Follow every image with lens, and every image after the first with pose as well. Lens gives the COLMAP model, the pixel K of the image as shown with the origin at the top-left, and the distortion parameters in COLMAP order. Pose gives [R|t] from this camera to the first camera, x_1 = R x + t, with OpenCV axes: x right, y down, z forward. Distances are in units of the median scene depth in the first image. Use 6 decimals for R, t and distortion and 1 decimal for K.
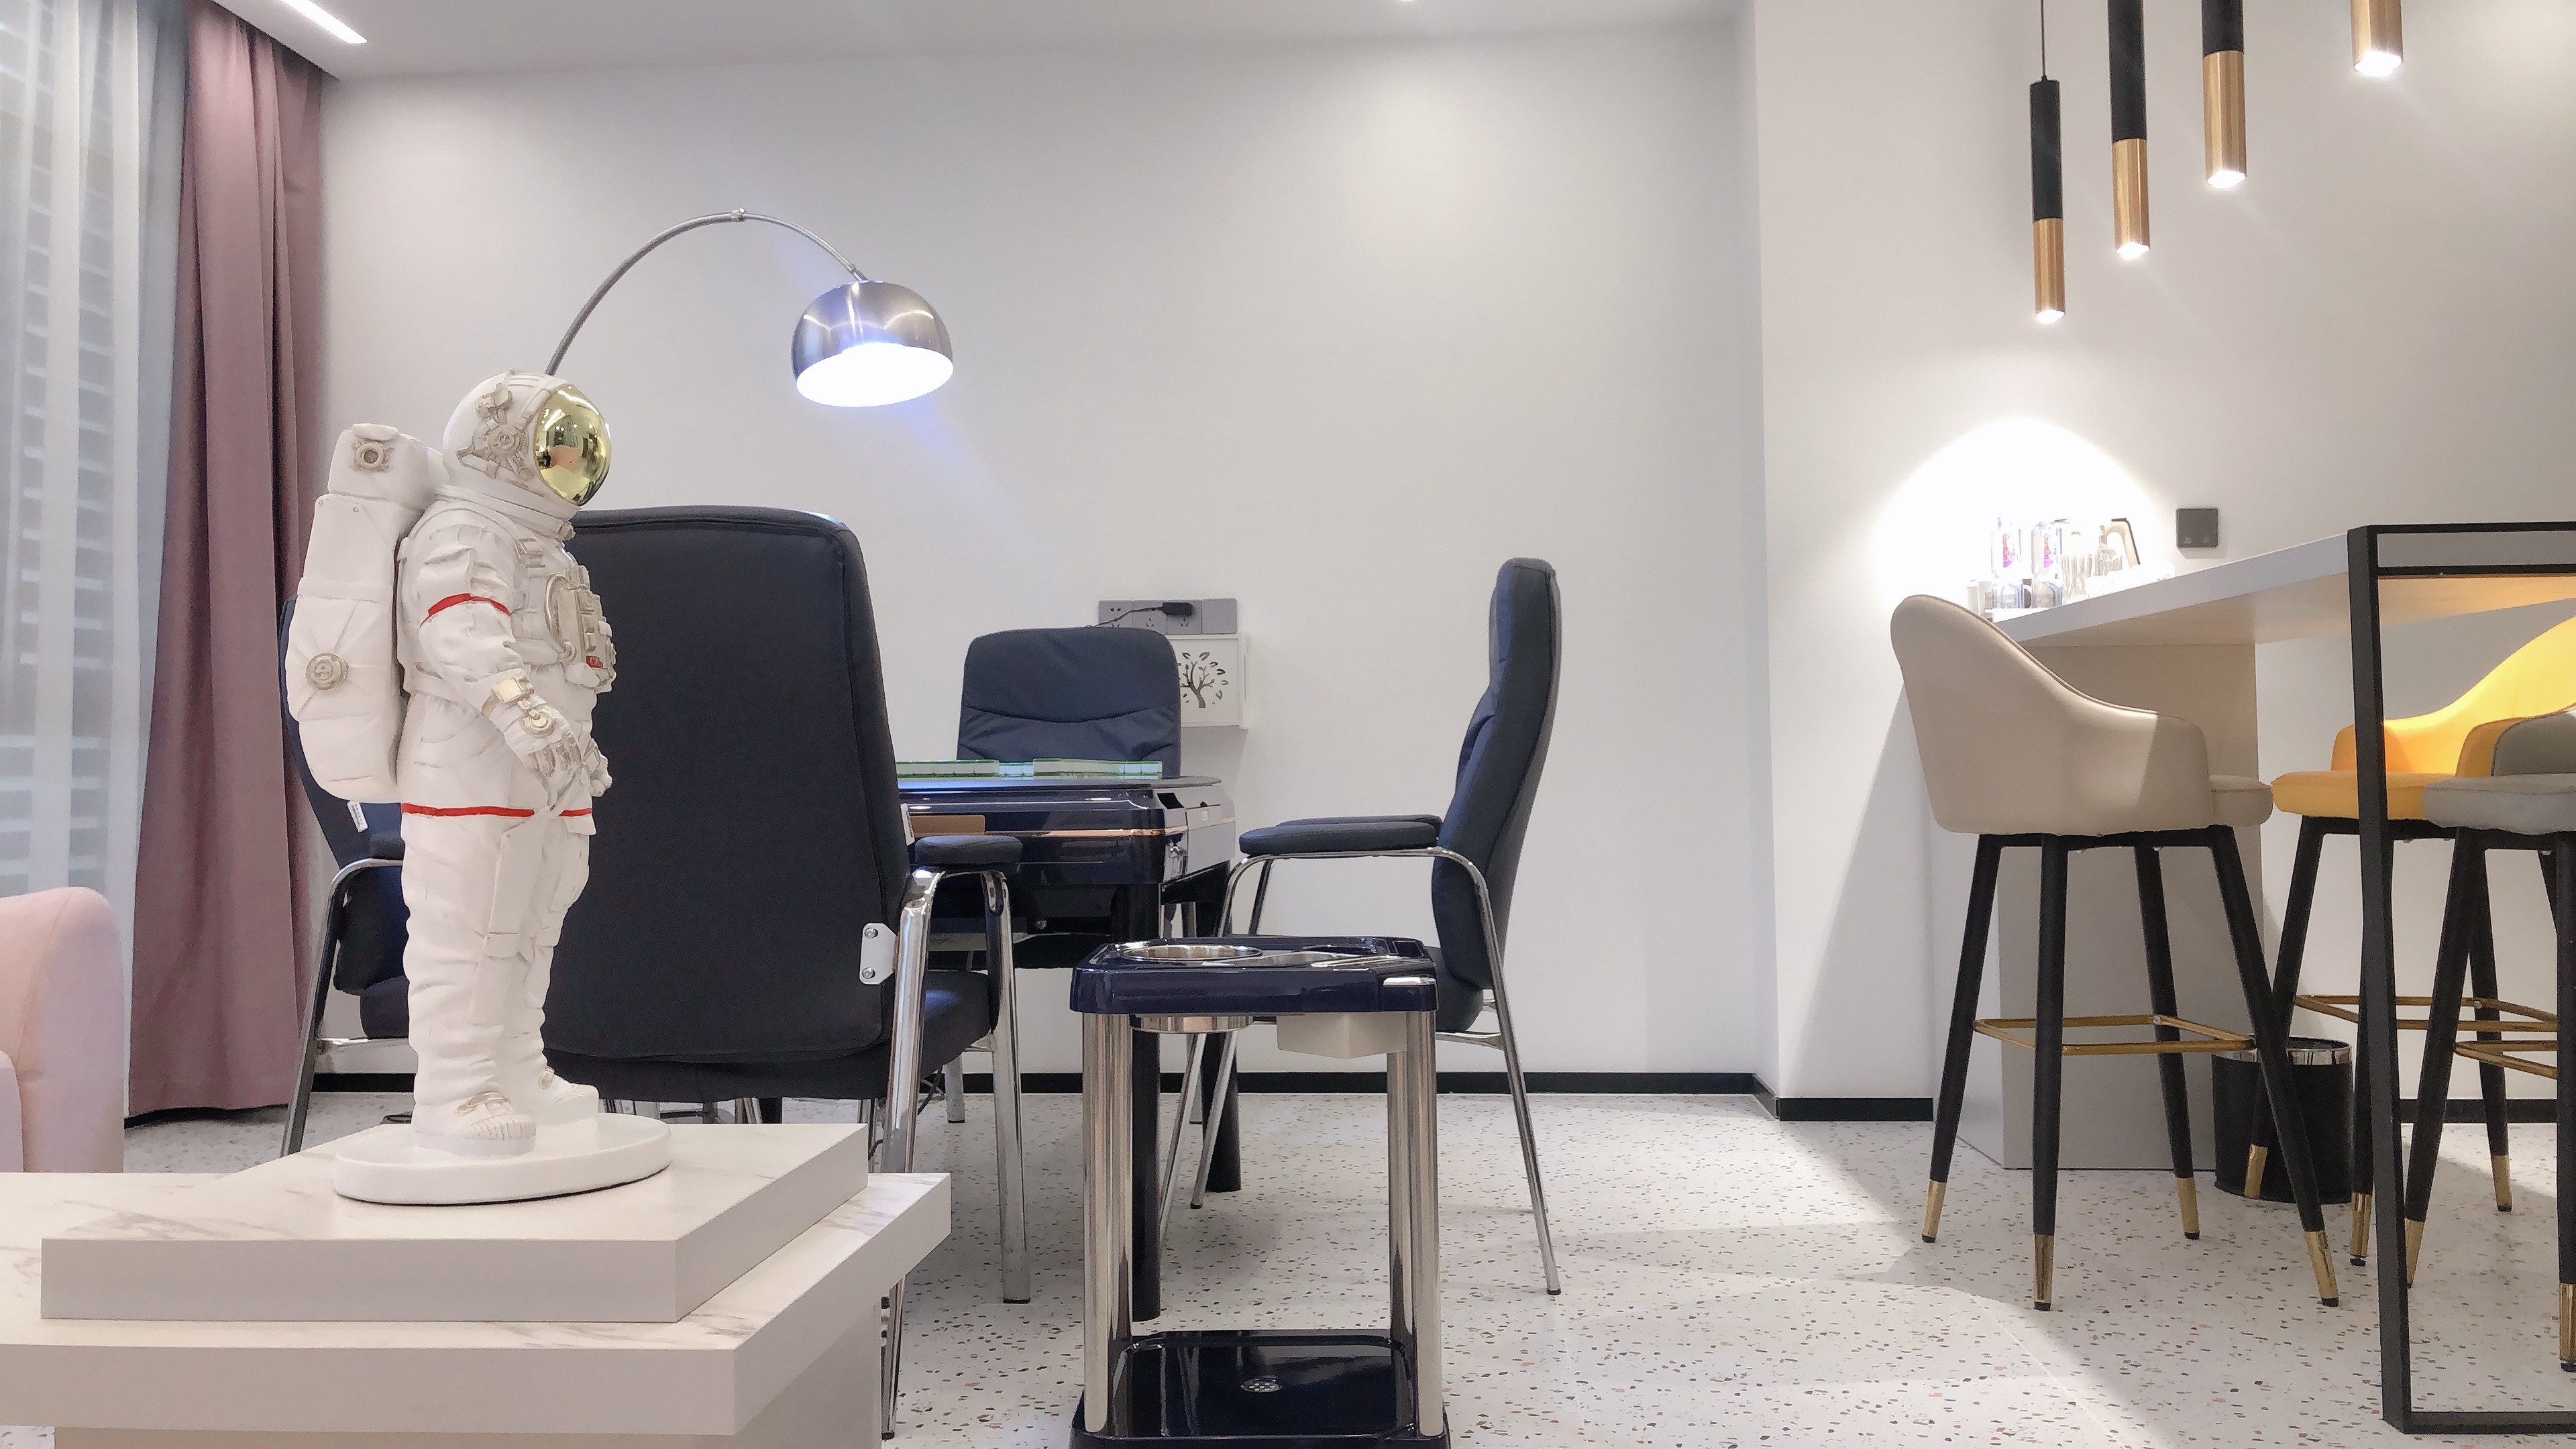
lens RADIAL K [[1989.0, 0, 1313.2], [0, 1989.0, 714.0], [0, 0, 1]] dist [0.070645, -0.067737]
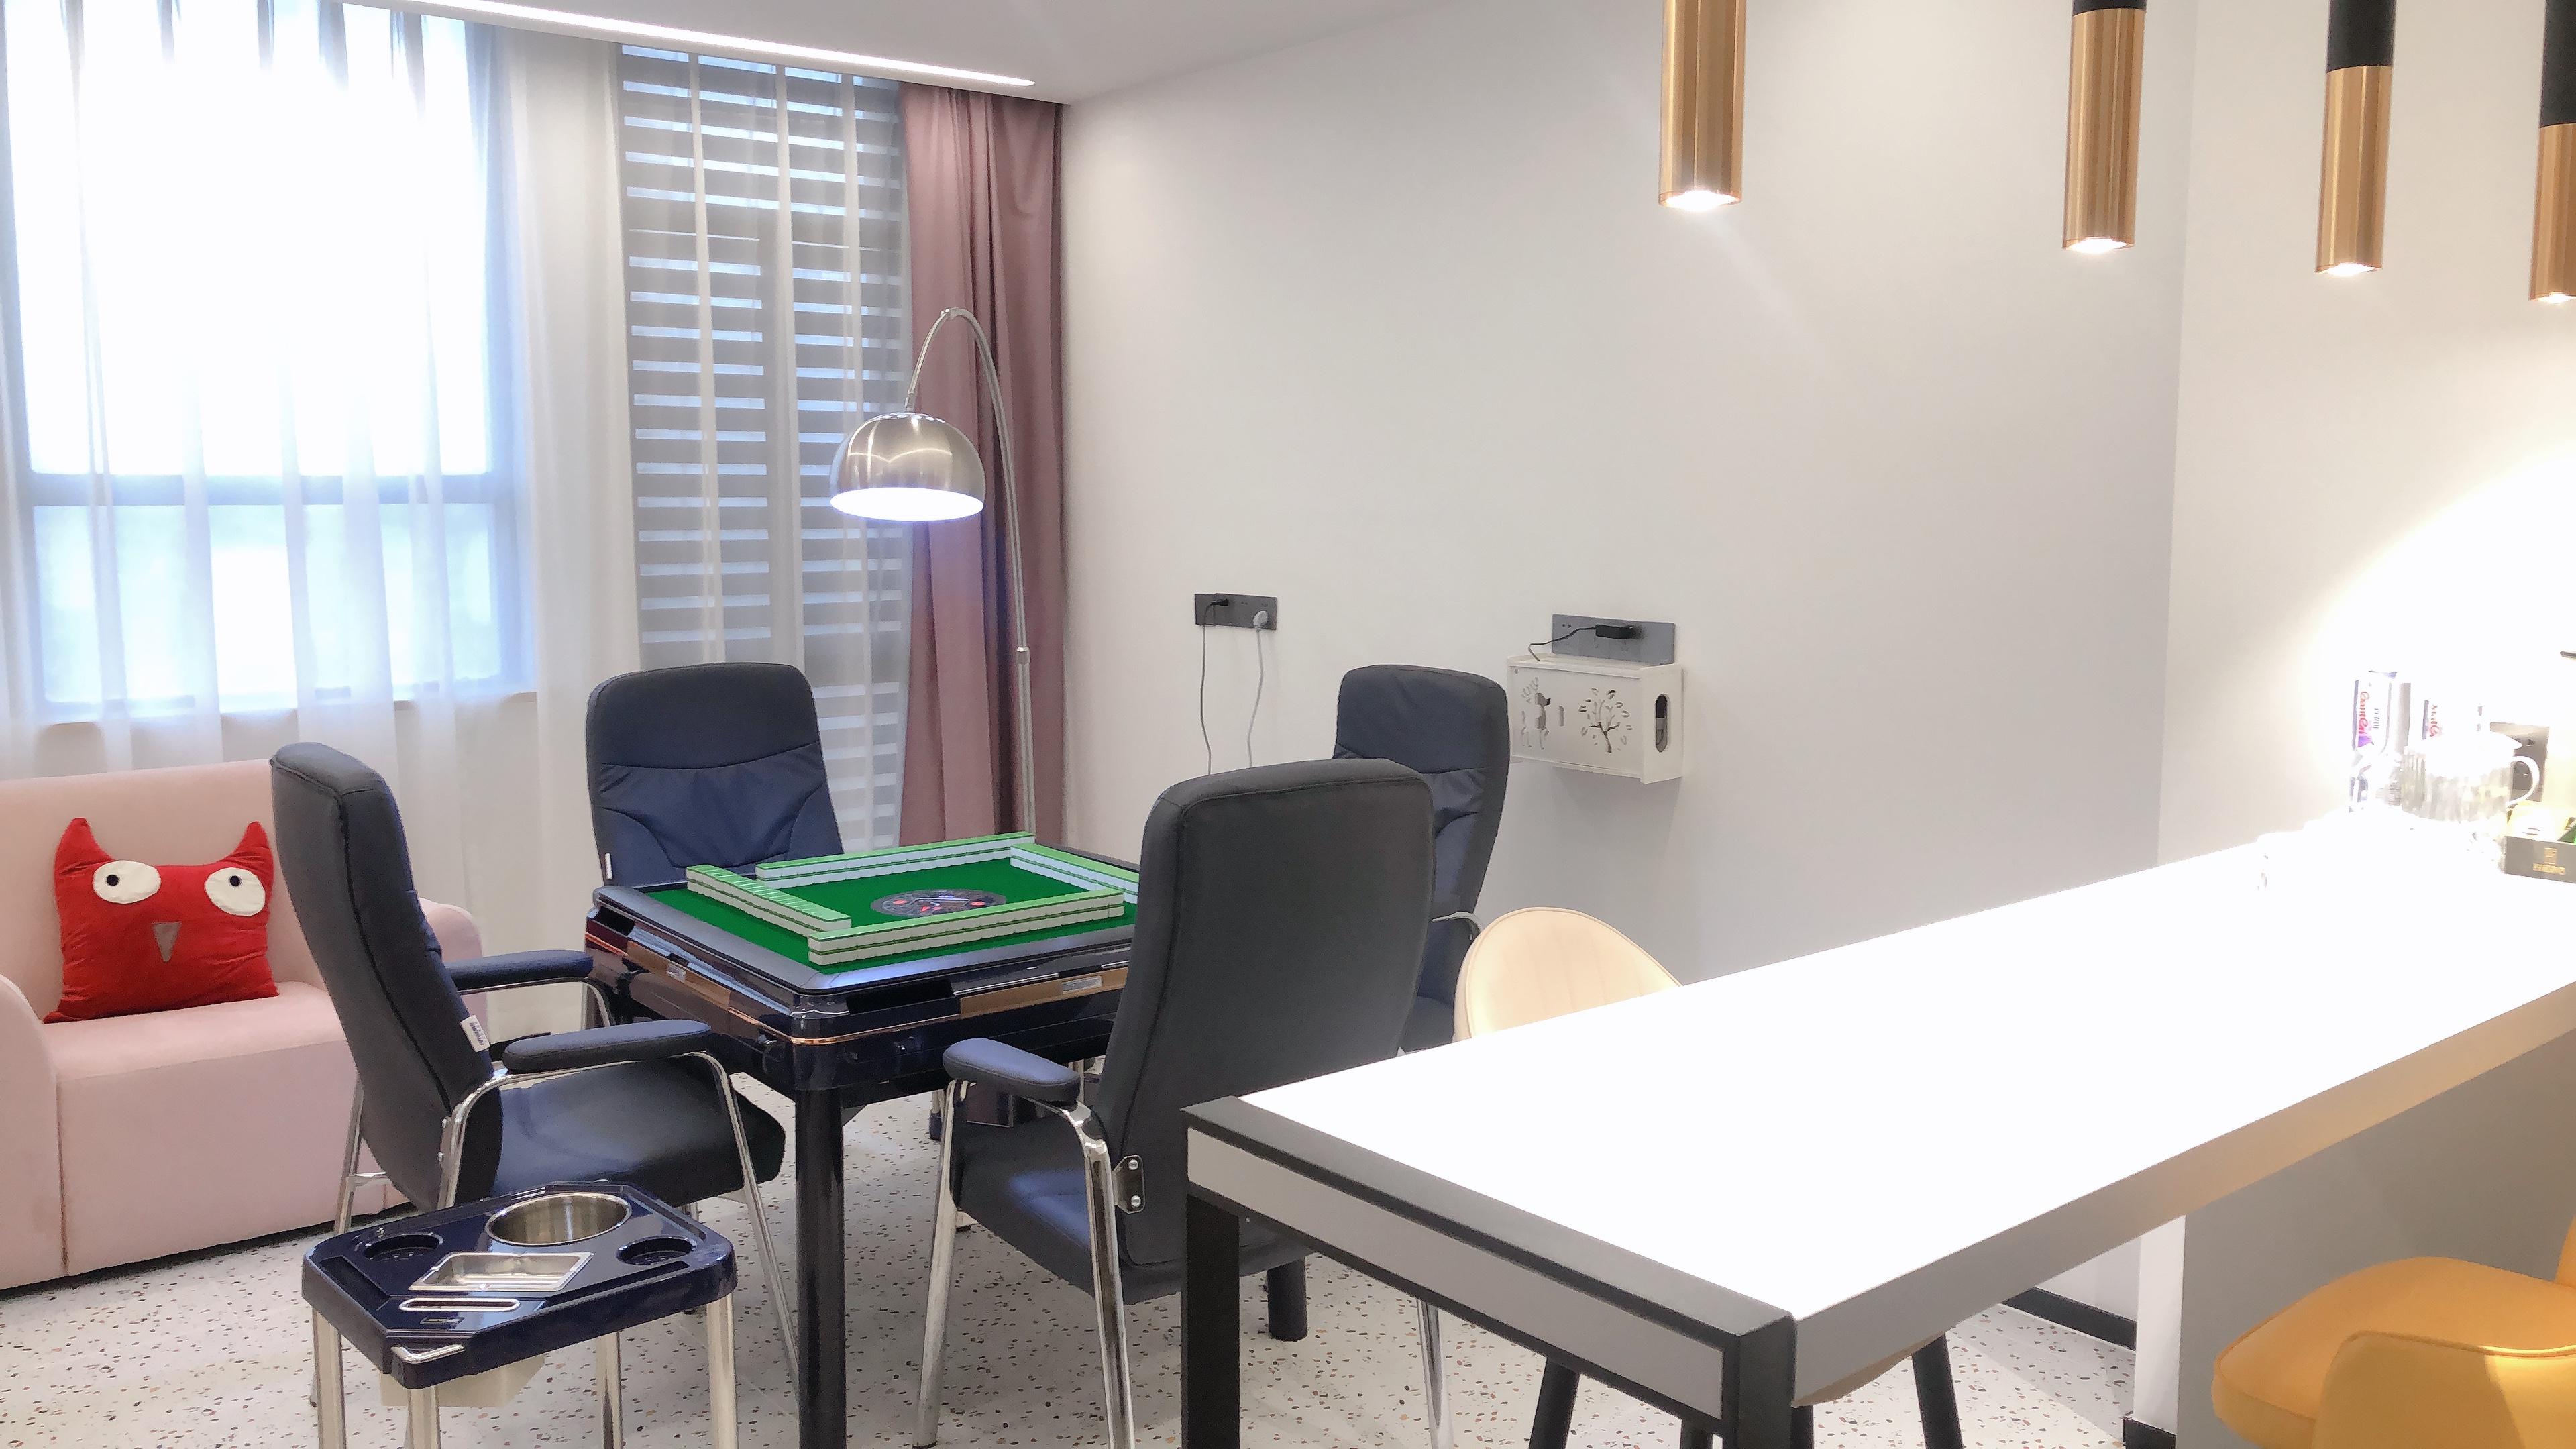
lens RADIAL K [[1989.0, 0, 1341.6], [0, 1989.0, 749.6], [0, 0, 1]] dist [0.070645, -0.067737]
pose [[0.687560, 0.114505, -0.717042, 0.700368], [0.010966, 0.985738, 0.167928, -0.217819], [0.726044, -0.123324, 0.676499, 0.457963]]
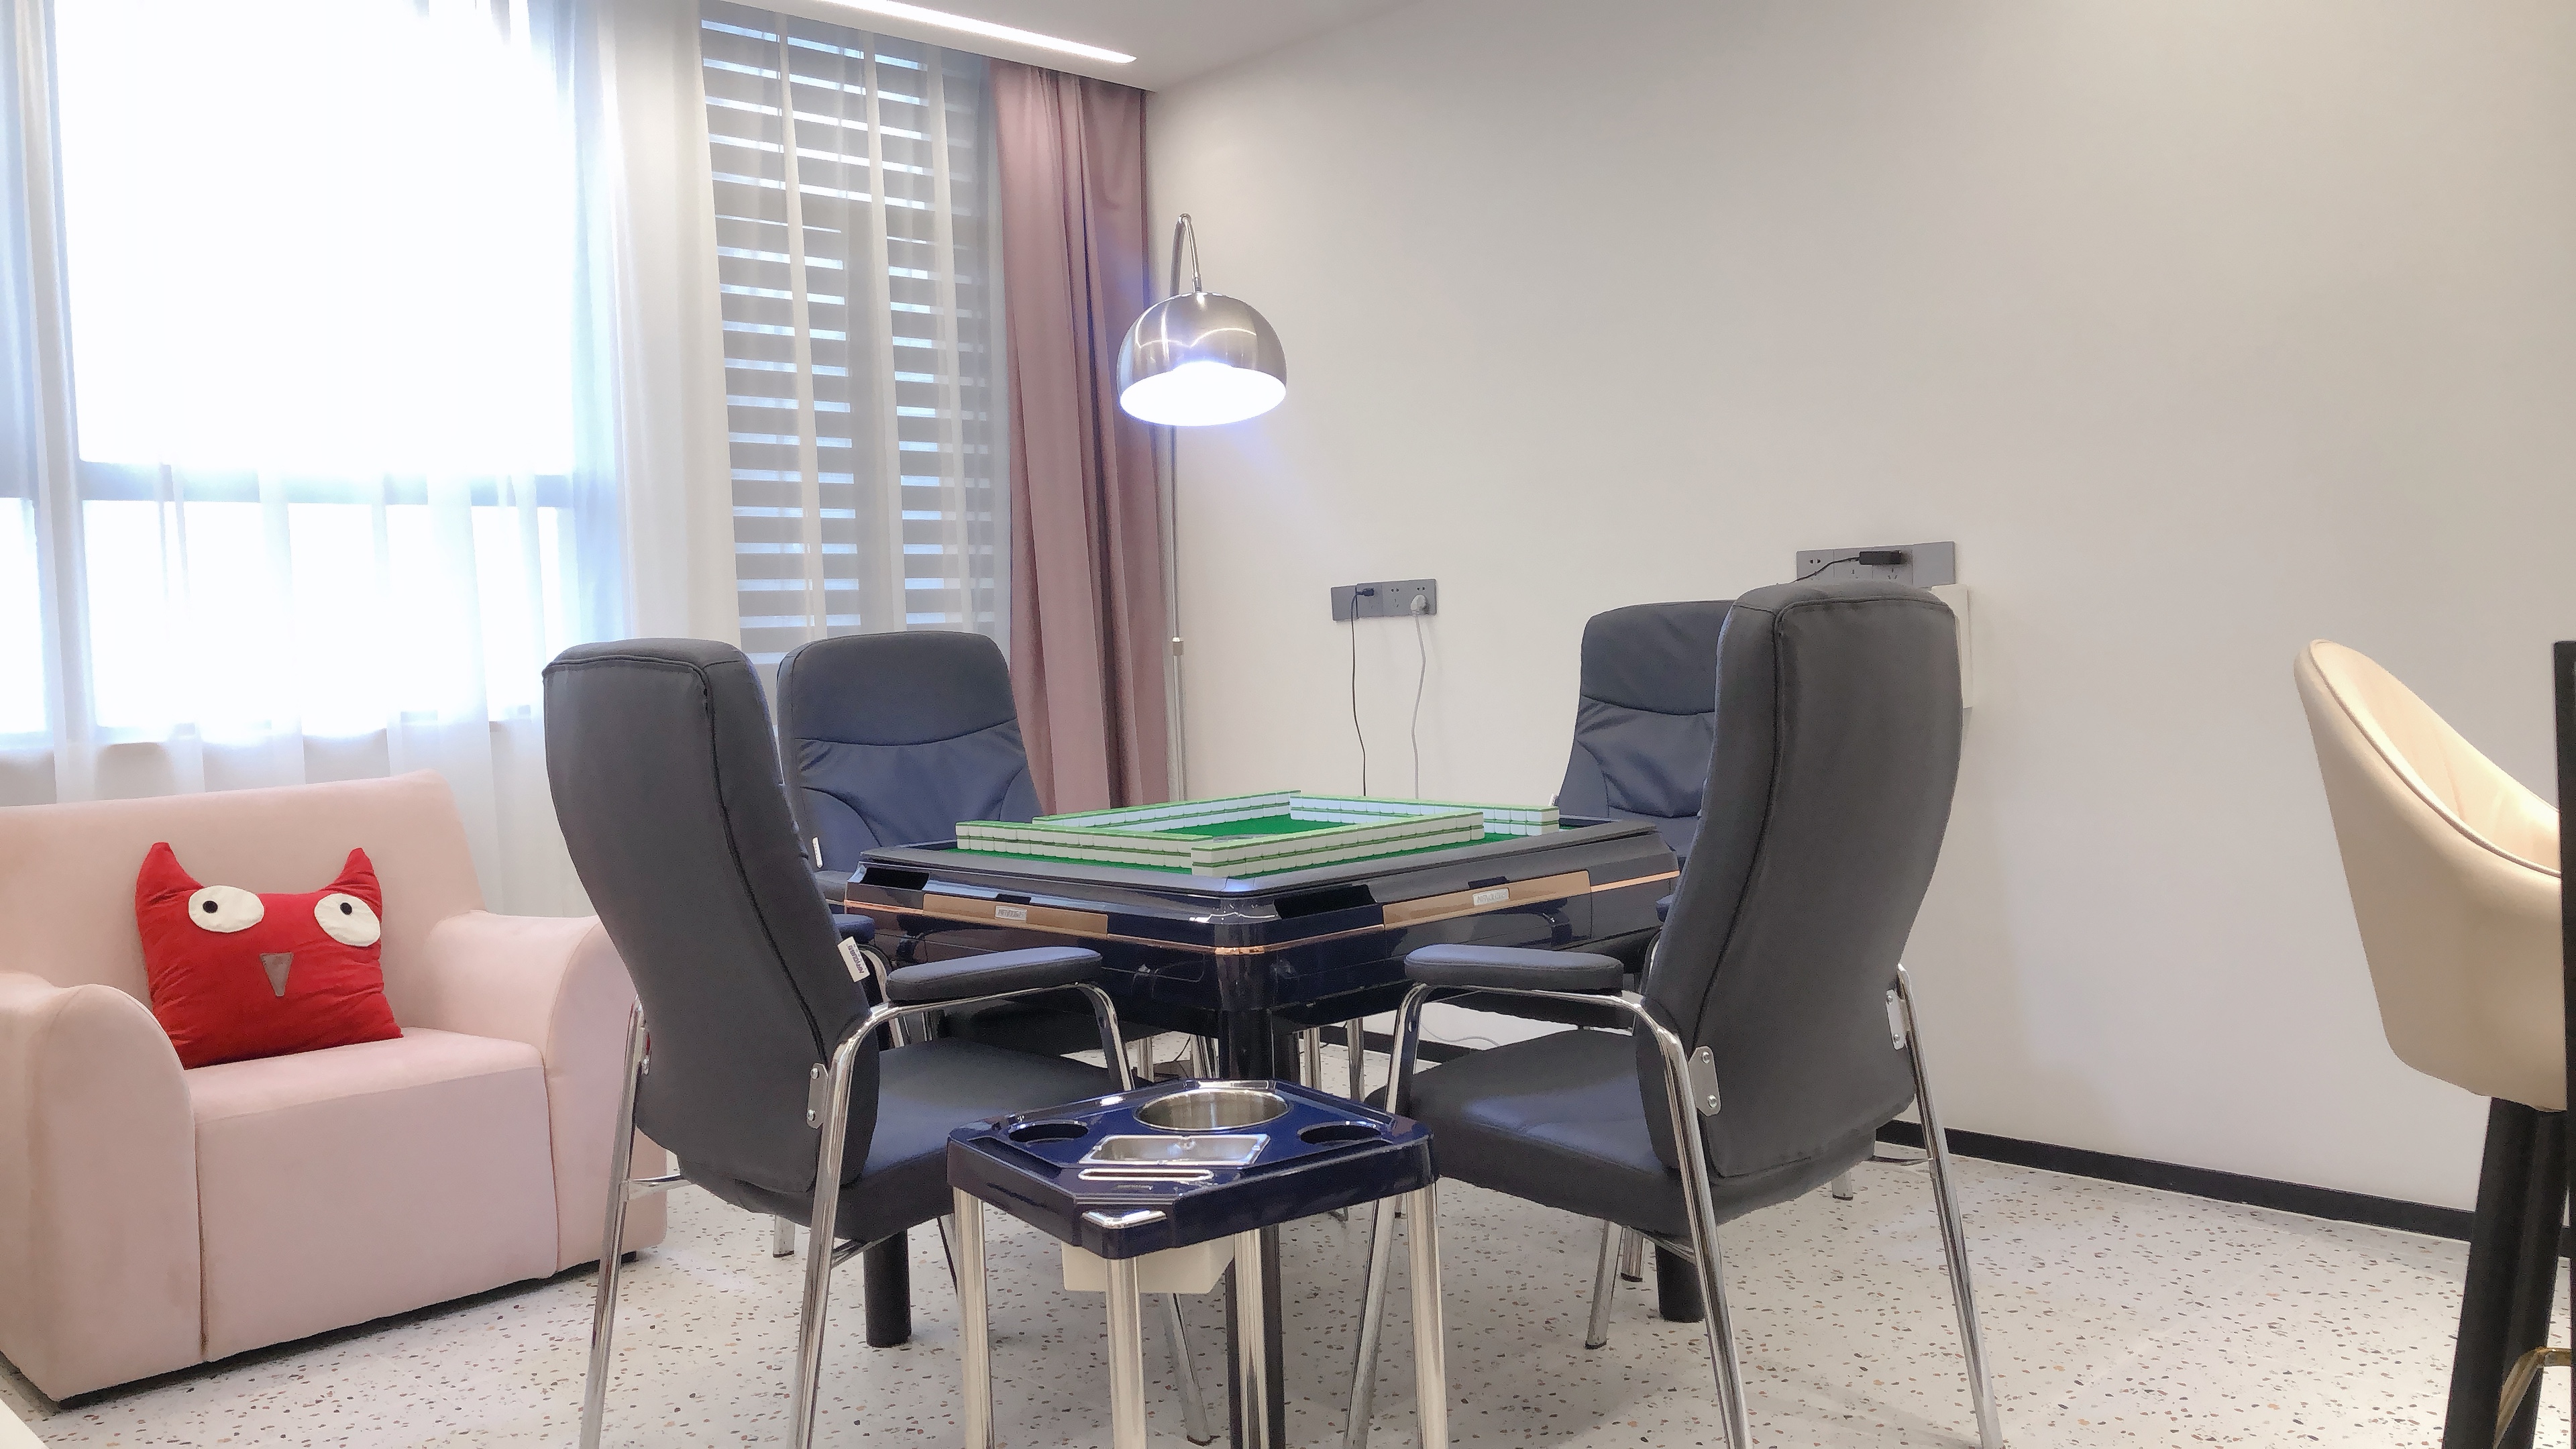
lens RADIAL K [[1989.0, 0, 1307.9], [0, 1989.0, 698.8], [0, 0, 1]] dist [0.070645, -0.067737]
pose [[0.743939, 0.005769, -0.668223, 0.438533], [0.050947, 0.996563, 0.065324, -0.088376], [0.666303, -0.082641, 0.741088, 0.345914]]
